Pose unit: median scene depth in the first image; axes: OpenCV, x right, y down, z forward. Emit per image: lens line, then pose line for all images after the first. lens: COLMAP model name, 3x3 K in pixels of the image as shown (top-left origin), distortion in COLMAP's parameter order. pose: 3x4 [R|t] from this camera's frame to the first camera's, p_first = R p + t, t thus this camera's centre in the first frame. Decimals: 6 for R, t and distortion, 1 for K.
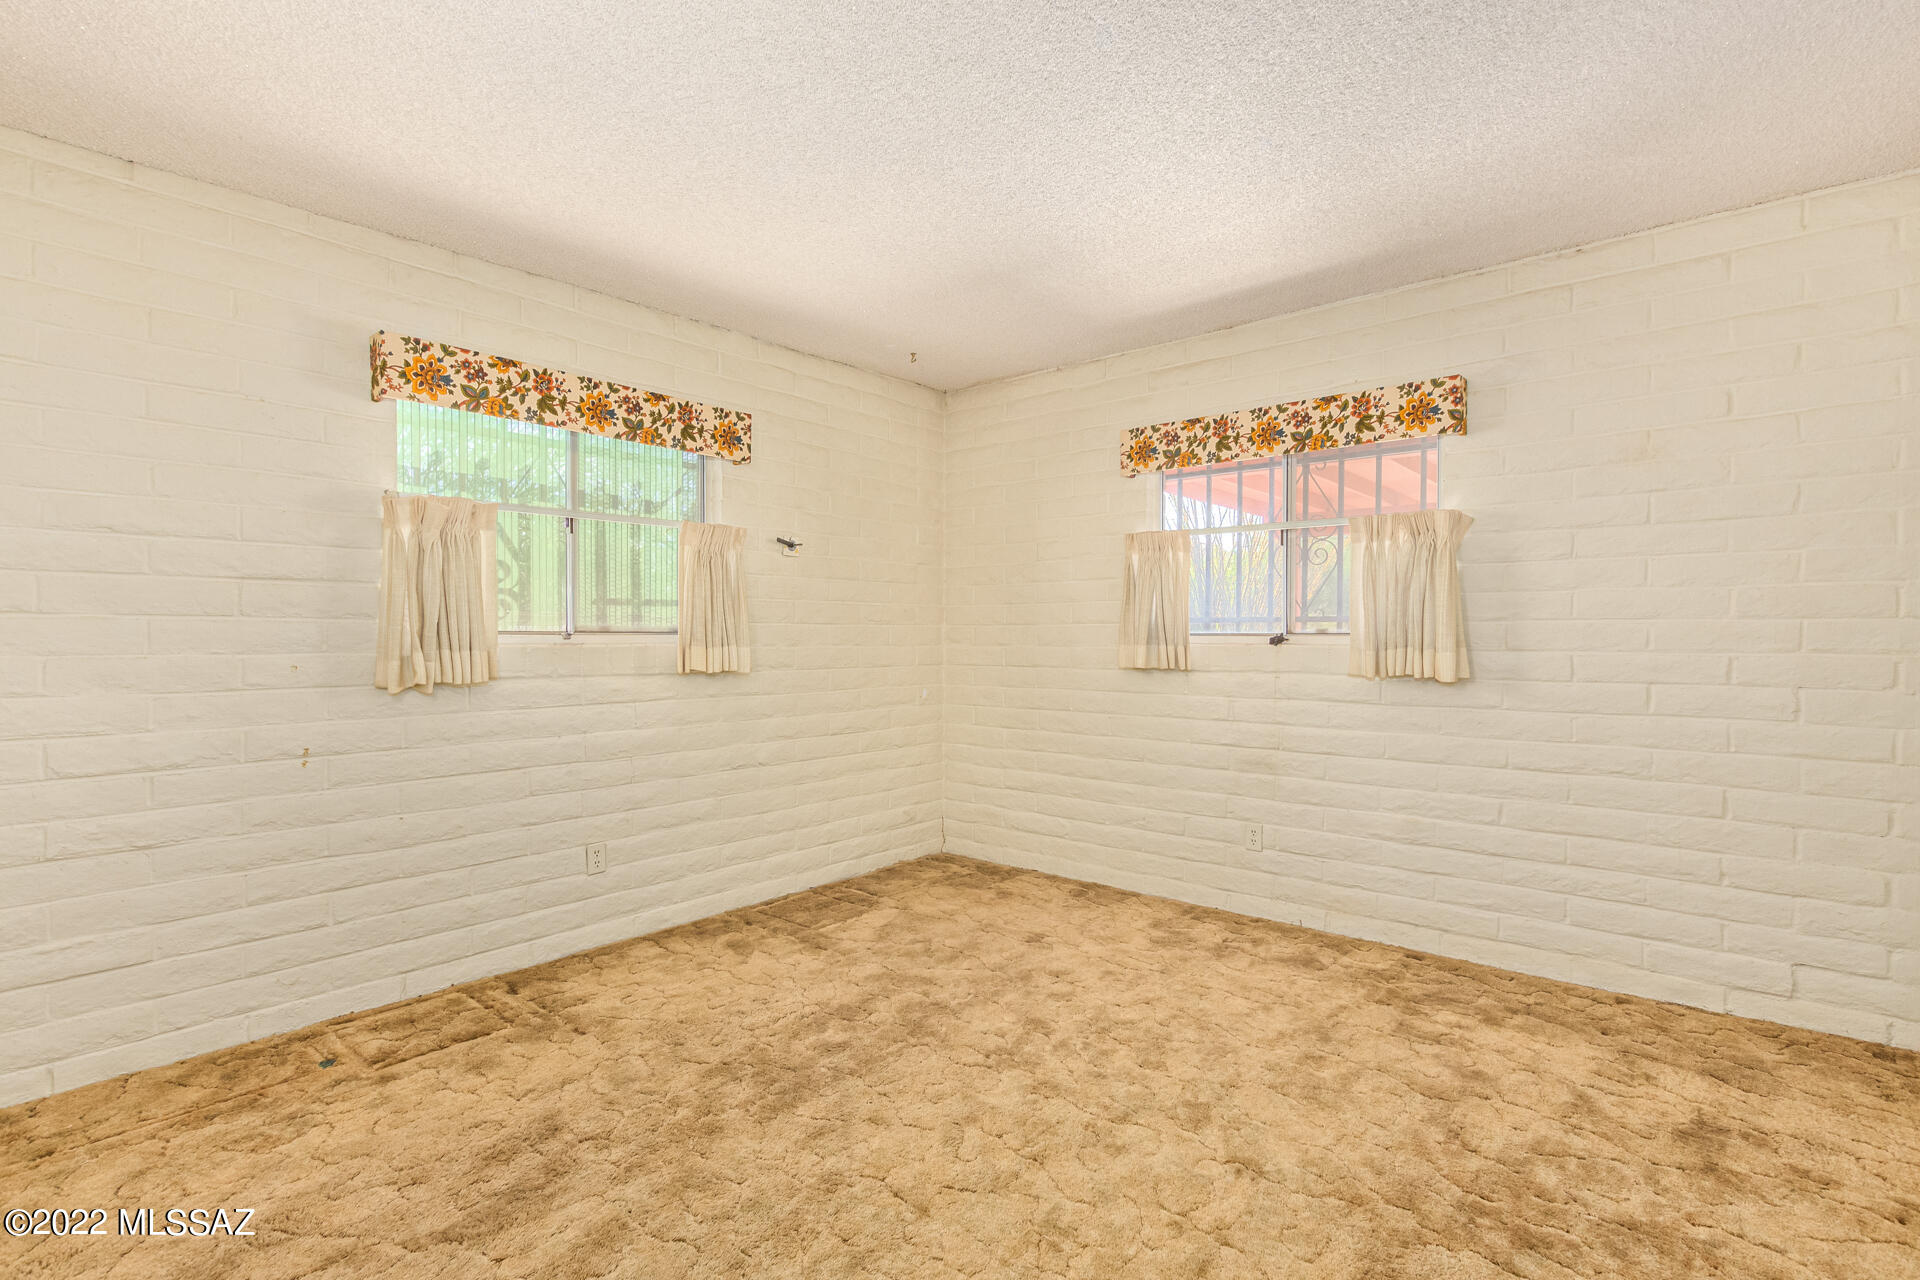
lens RADIAL K [[885.4, 0, 978.4], [0, 885.4, 641.4], [0, 0, 1]] dist [-0.002649, -0.000591]
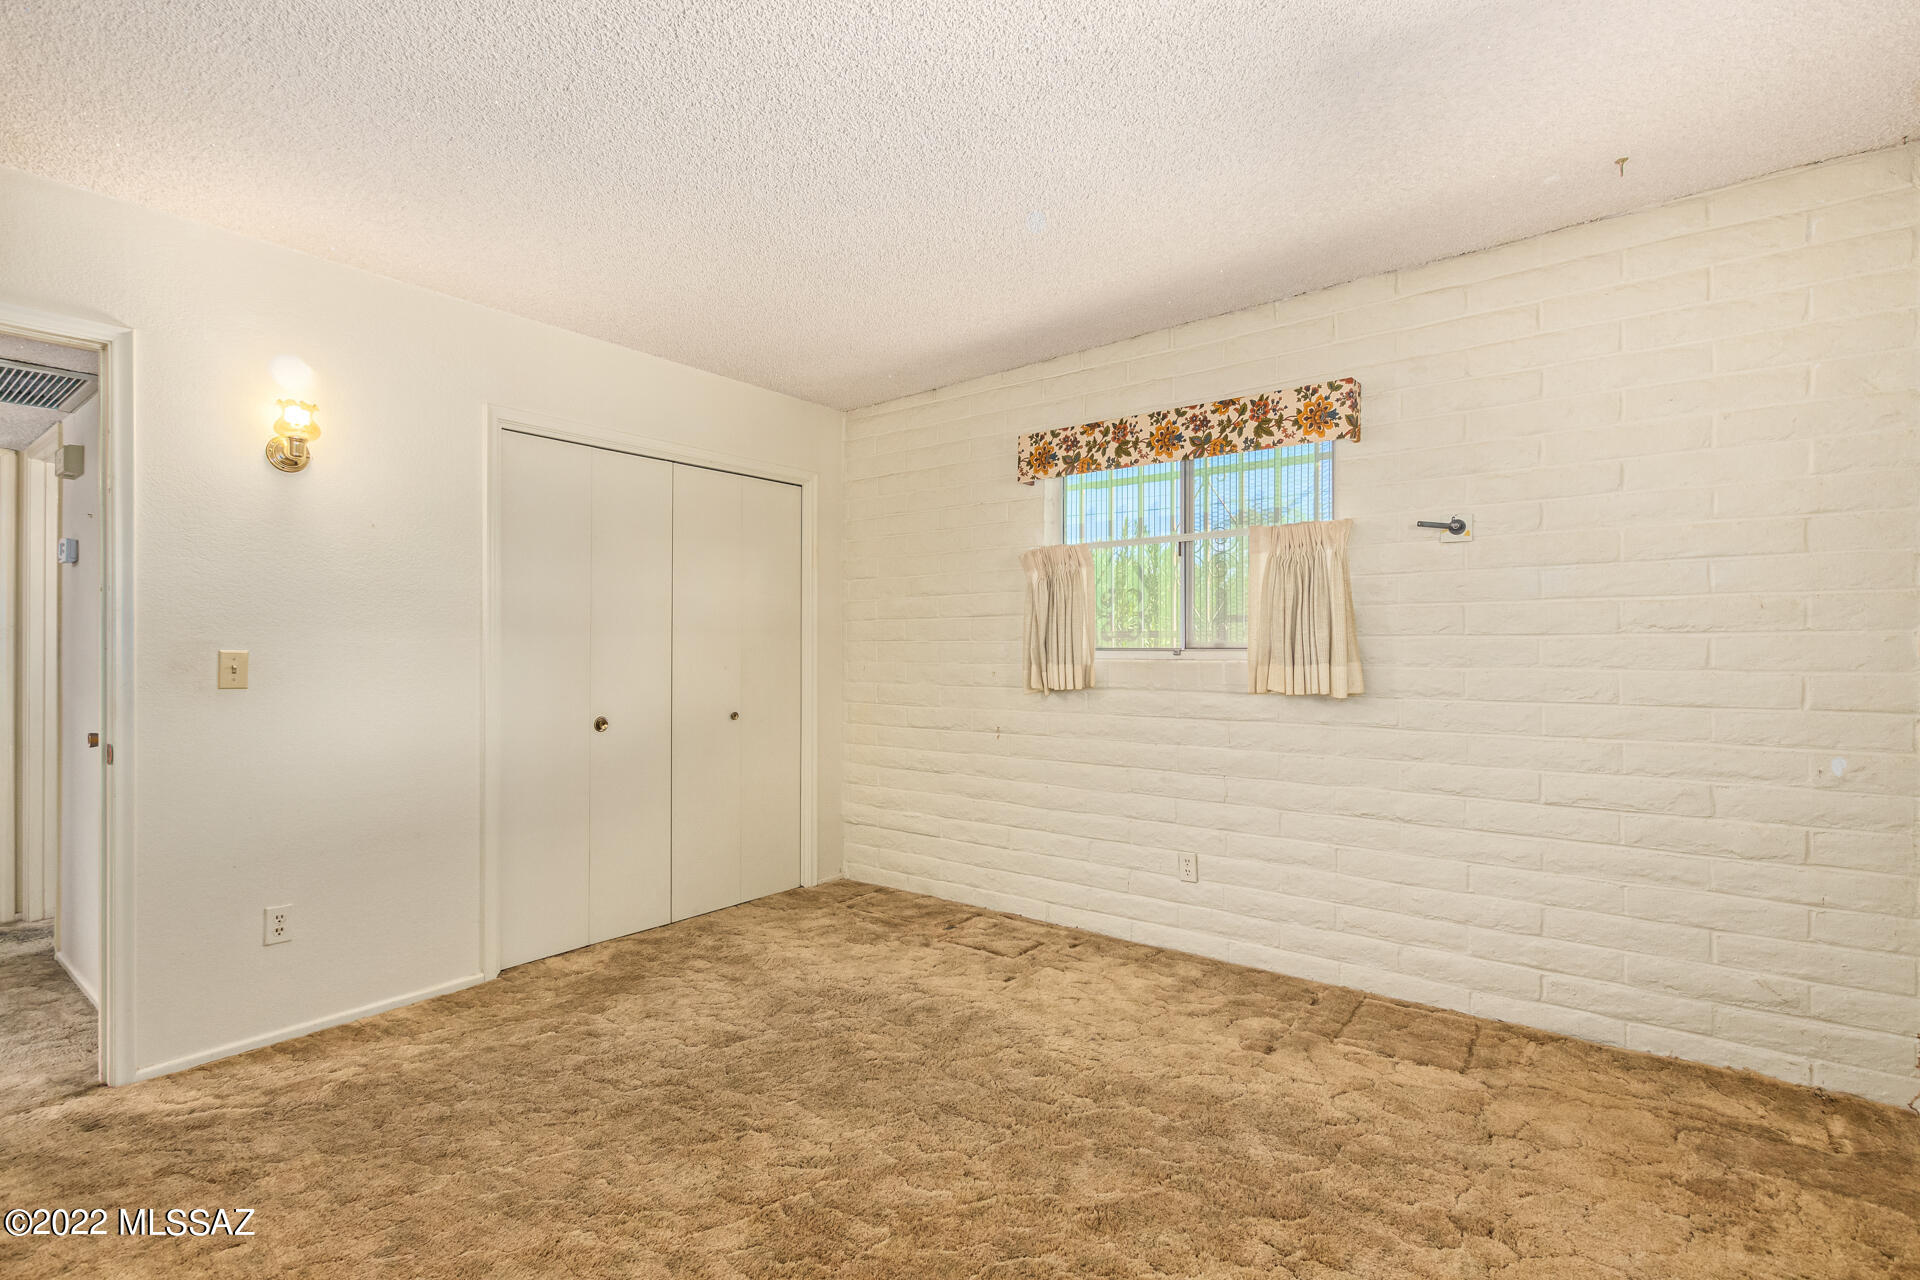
lens RADIAL K [[885.4, 0, 977.5], [0, 885.4, 649.4], [0, 0, 1]] dist [-0.002649, -0.000591]
pose [[0.057977, -0.006480, -0.998297, 0.587954], [-0.010167, 0.999923, -0.007081, 0.000144], [0.998266, 0.010560, 0.057907, 0.688040]]
